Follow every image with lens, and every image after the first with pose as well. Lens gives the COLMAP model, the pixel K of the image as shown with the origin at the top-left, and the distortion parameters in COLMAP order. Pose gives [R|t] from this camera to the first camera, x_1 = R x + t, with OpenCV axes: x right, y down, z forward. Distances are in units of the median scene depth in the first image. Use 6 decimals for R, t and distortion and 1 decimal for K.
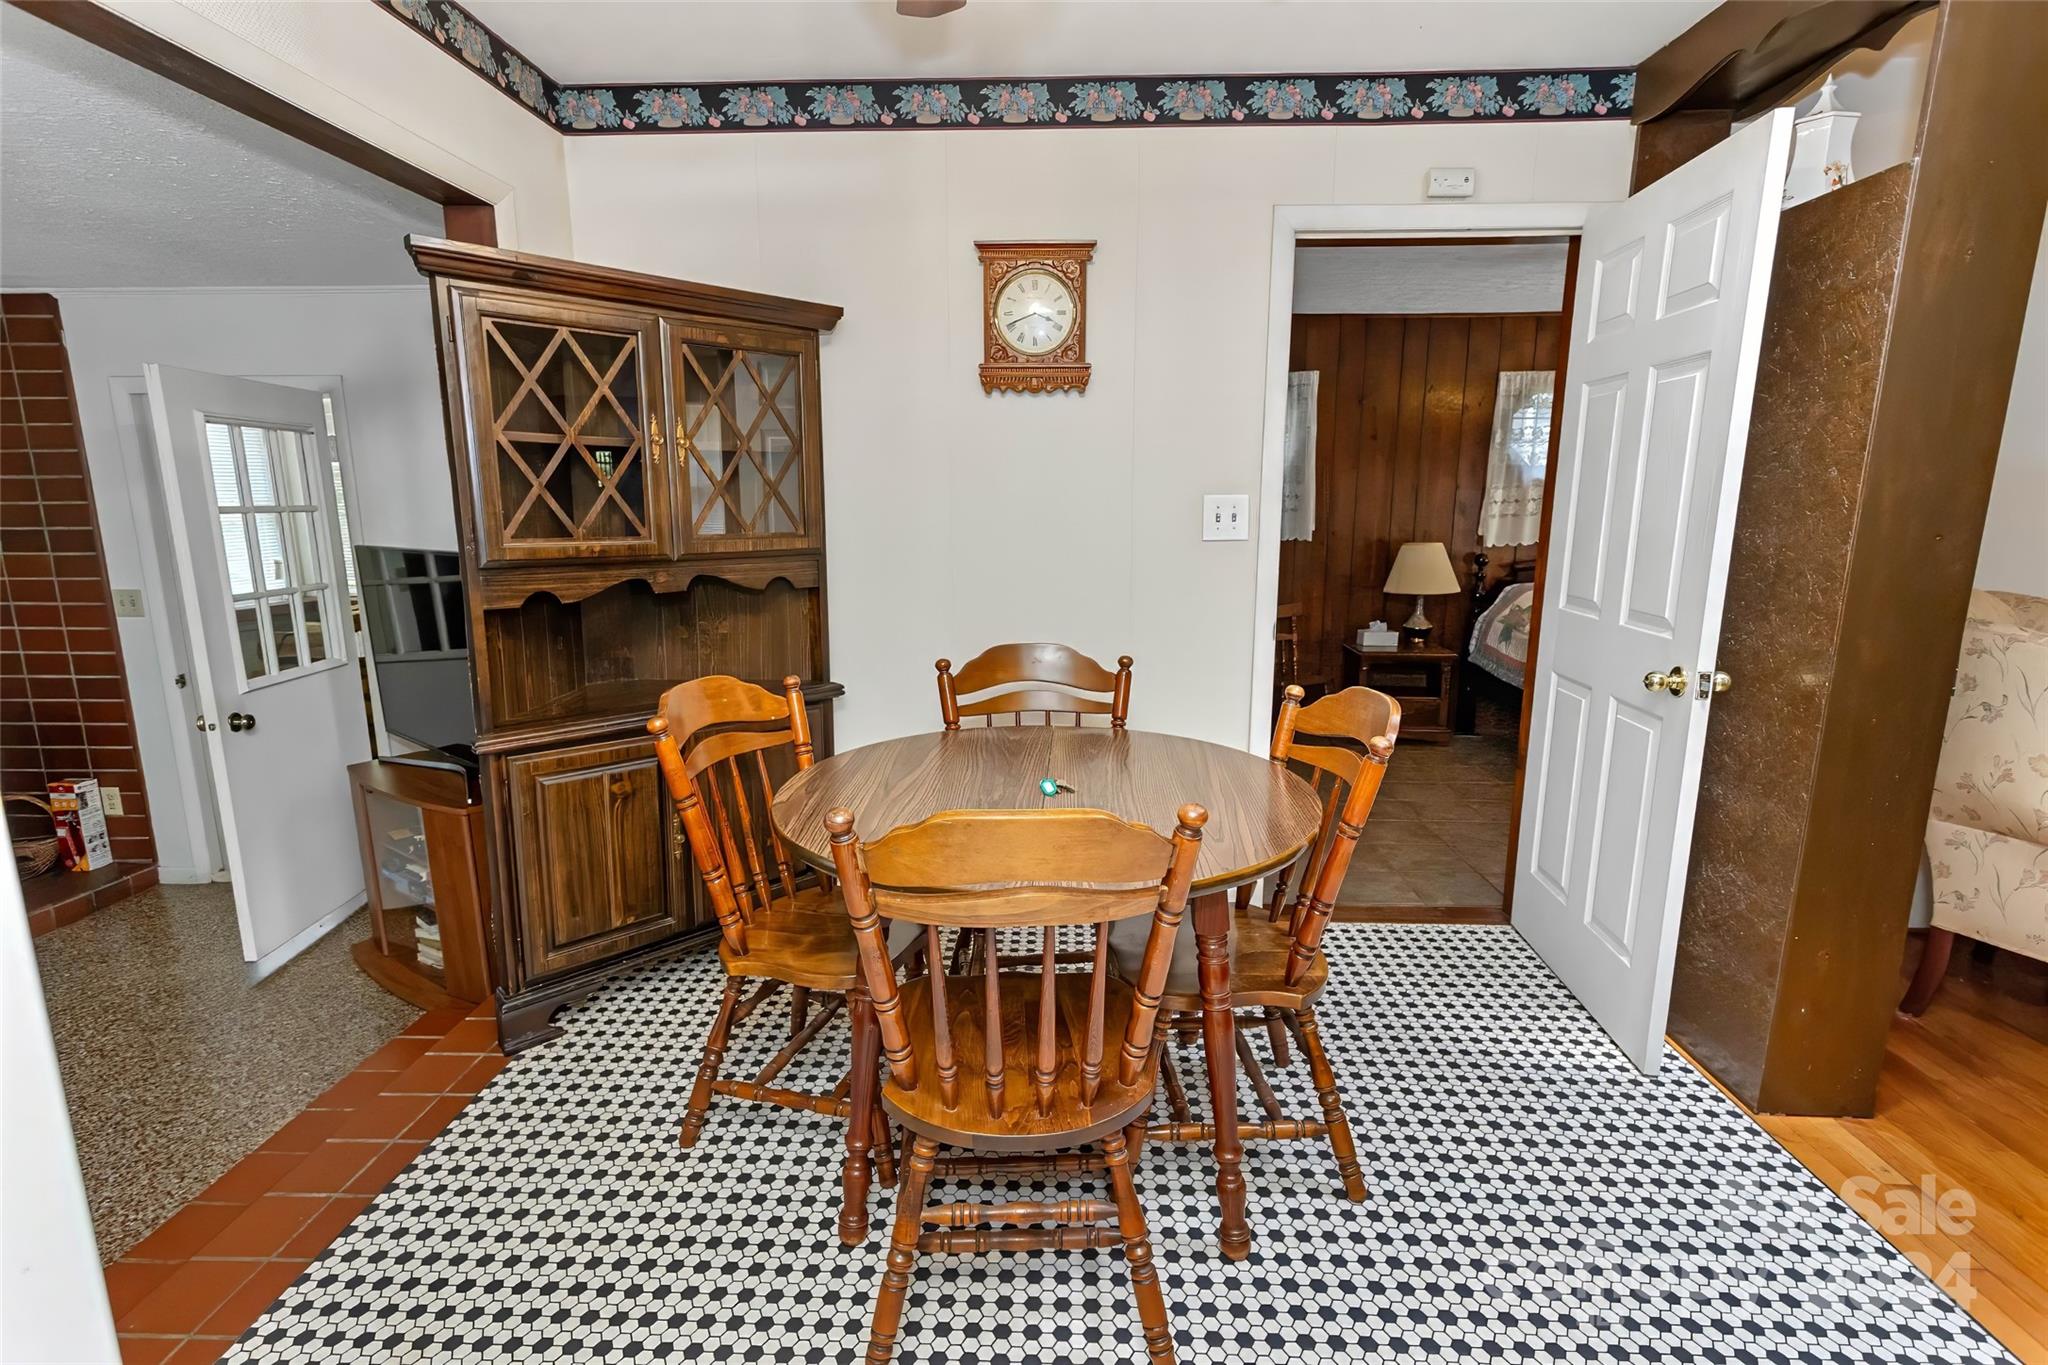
lens RADIAL K [[968.8, 0, 1025.1], [0, 968.8, 681.9], [0, 0, 1]] dist [-0.004045, 0.001467]
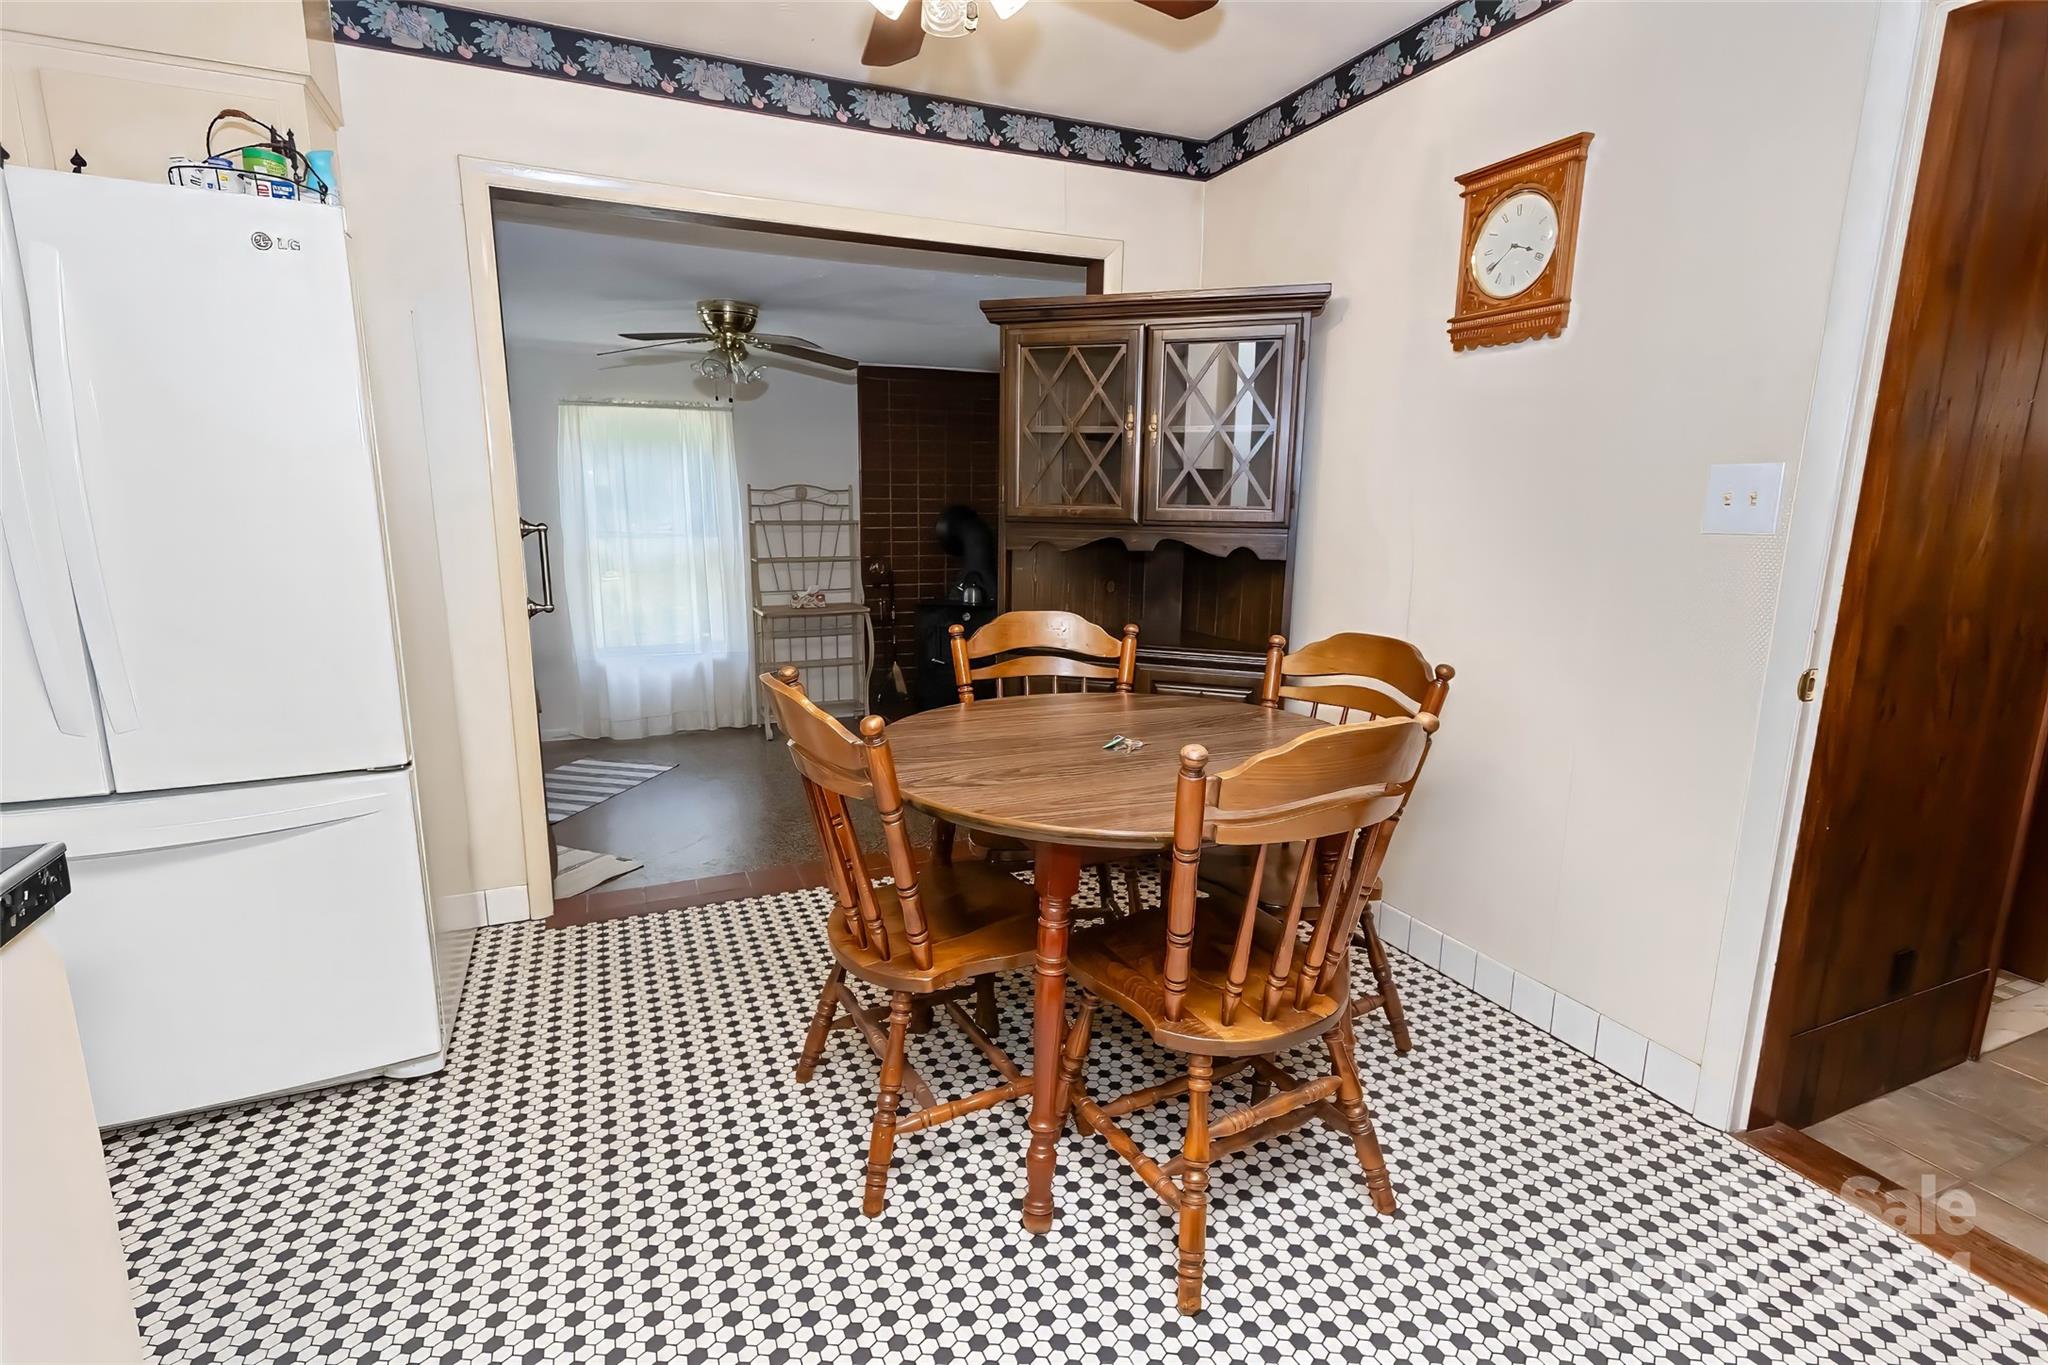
lens RADIAL K [[968.8, 0, 999.9], [0, 968.8, 665.7], [0, 0, 1]] dist [-0.004045, 0.001467]
pose [[0.419315, 0.166216, -0.892495, 0.409010], [-0.180218, 0.978771, 0.097613, -0.023735], [0.889773, 0.119913, 0.440369, 0.199623]]
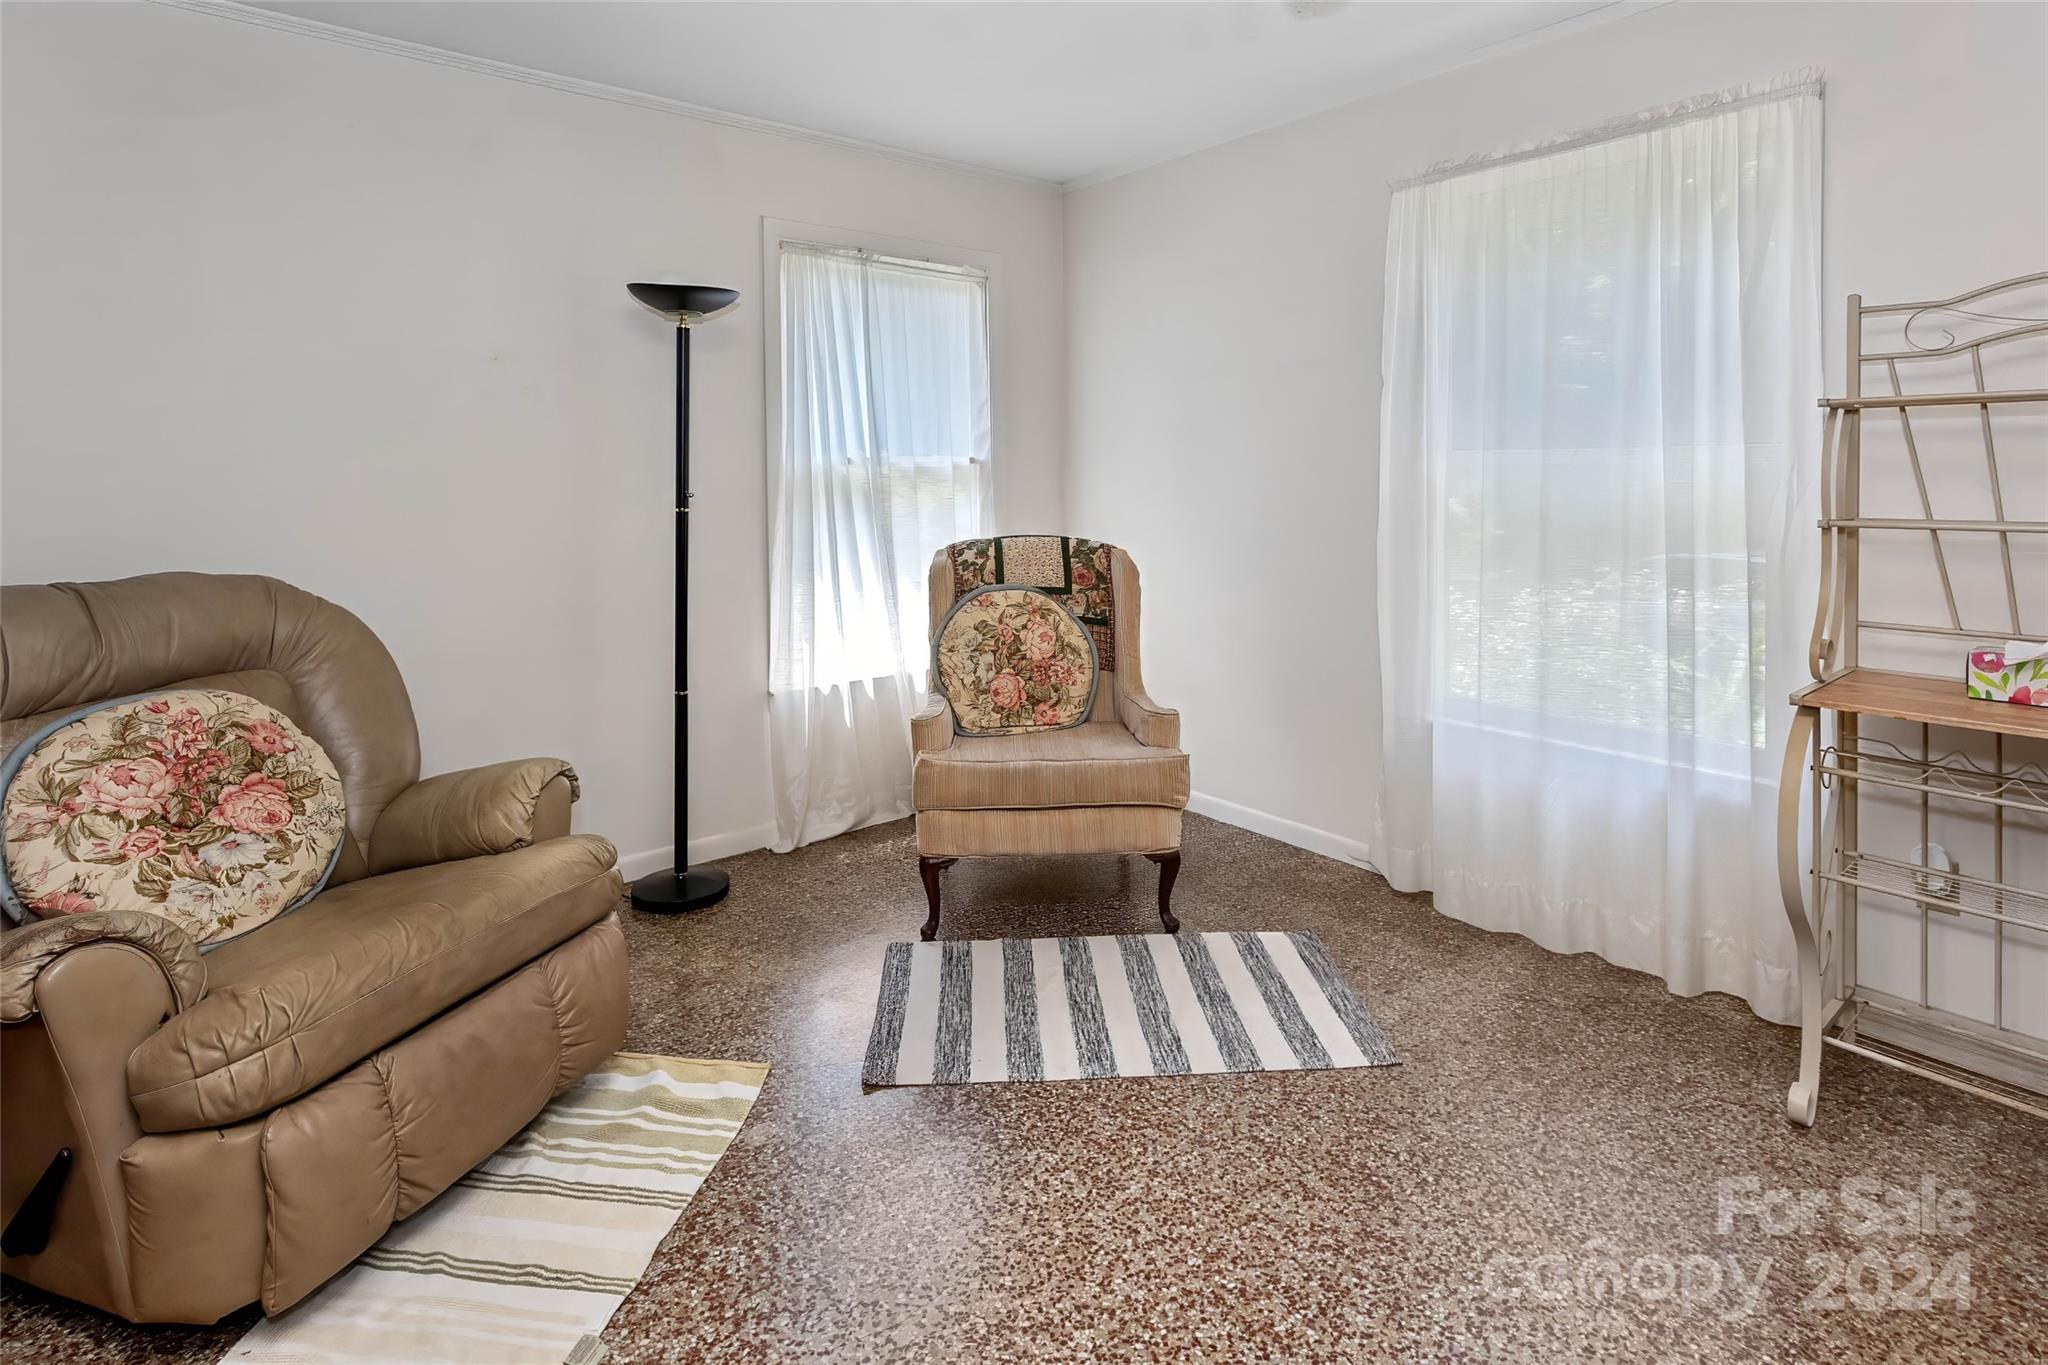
lens RADIAL K [[1019.5, 0, 1031.0], [0, 1019.5, 488.6], [0, 0, 1]] dist [-0.005338, 0.004394]
pose [[-0.744716, 0.023412, -0.666971, -0.559354], [-0.111546, 0.980960, 0.158981, -0.020547], [0.657994, 0.192794, -0.727925, 0.651036]]
